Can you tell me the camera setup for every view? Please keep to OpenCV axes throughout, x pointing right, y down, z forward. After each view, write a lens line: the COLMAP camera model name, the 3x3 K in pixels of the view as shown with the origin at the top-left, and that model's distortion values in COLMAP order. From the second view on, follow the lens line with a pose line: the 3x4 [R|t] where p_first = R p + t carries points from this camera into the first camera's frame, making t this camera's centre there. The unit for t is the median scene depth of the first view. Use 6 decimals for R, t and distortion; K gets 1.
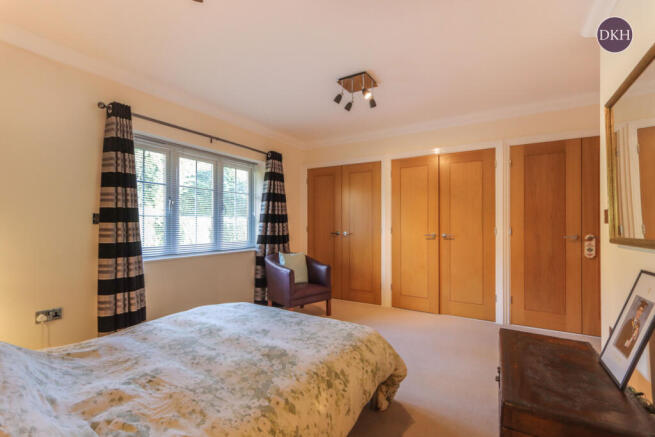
lens RADIAL K [[300.5, 0, 327.5], [0, 300.5, 218.5], [0, 0, 1]] dist [-0.000728, -0.000050]
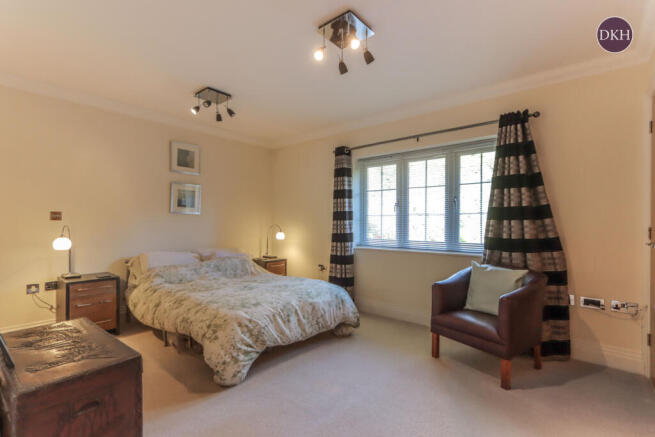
lens RADIAL K [[300.5, 0, 327.5], [0, 300.5, 218.5], [0, 0, 1]] dist [-0.000728, -0.000050]
pose [[-0.136010, -0.018680, -0.990531, 0.670428], [0.003865, 0.999805, -0.019385, 0.027857], [0.990700, -0.006465, -0.135911, 0.849269]]
